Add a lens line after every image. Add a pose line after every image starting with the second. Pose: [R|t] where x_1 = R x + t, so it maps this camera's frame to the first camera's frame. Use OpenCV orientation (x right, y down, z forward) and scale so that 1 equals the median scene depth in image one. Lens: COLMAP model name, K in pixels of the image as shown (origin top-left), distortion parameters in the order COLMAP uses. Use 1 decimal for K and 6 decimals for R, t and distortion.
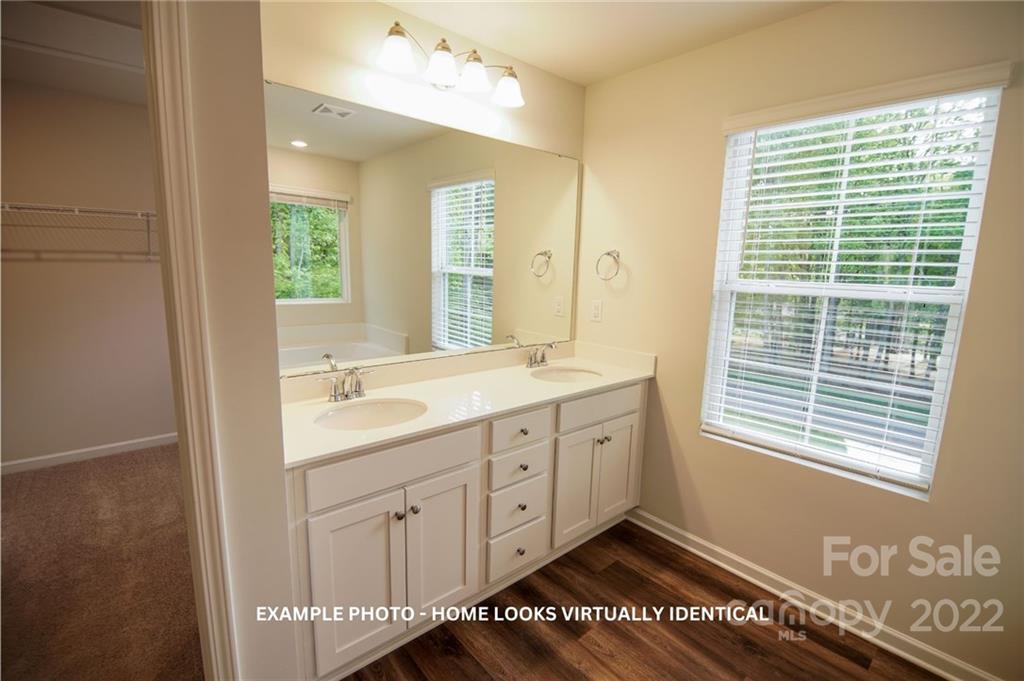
lens RADIAL K [[478.8, 0, 508.3], [0, 478.8, 343.0], [0, 0, 1]] dist [0.000279, -0.000028]
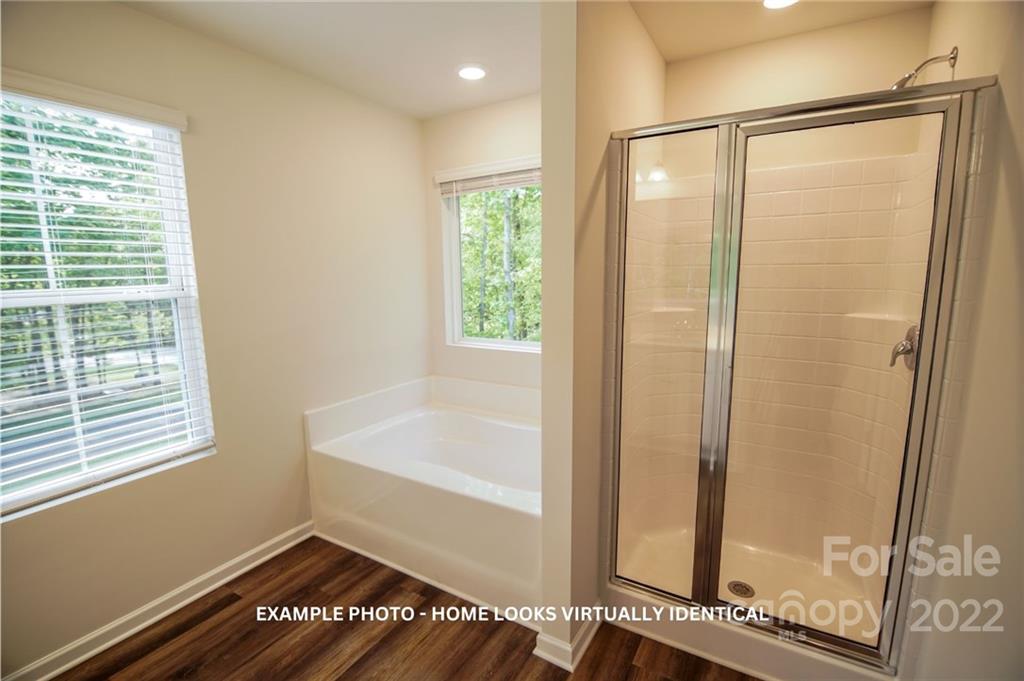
lens RADIAL K [[478.8, 0, 509.2], [0, 478.8, 338.9], [0, 0, 1]] dist [0.000279, -0.000028]
pose [[-0.306112, -0.163806, 0.937797, -0.435613], [0.163284, 0.961453, 0.221237, -0.097654], [-0.937888, 0.220850, -0.267565, 0.481747]]
